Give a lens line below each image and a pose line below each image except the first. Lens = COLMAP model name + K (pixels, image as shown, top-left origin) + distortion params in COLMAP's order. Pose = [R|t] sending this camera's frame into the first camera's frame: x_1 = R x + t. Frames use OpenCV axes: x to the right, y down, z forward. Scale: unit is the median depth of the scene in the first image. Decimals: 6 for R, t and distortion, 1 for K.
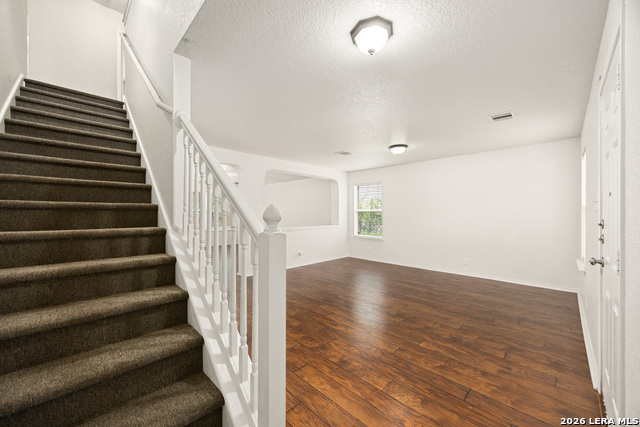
lens RADIAL K [[246.9, 0, 320.0], [0, 246.9, 212.3], [0, 0, 1]] dist [-0.000597, -0.000360]
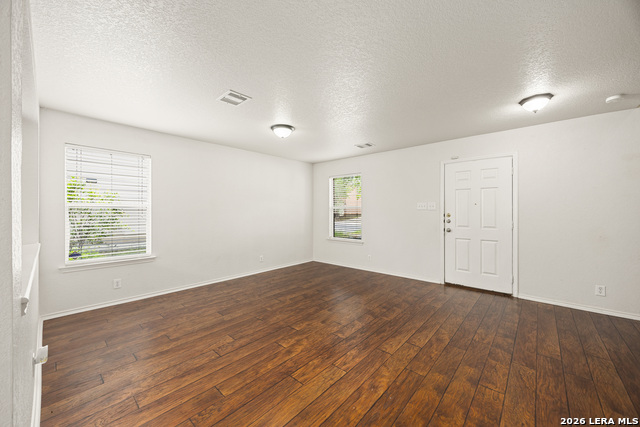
lens RADIAL K [[246.9, 0, 319.6], [0, 246.9, 211.1], [0, 0, 1]] dist [-0.000597, -0.000360]
pose [[-0.059898, -0.002923, 0.998200, -0.732162], [-0.001539, 0.999995, 0.002836, 0.003467], [-0.998203, -0.001366, -0.059902, 1.398421]]
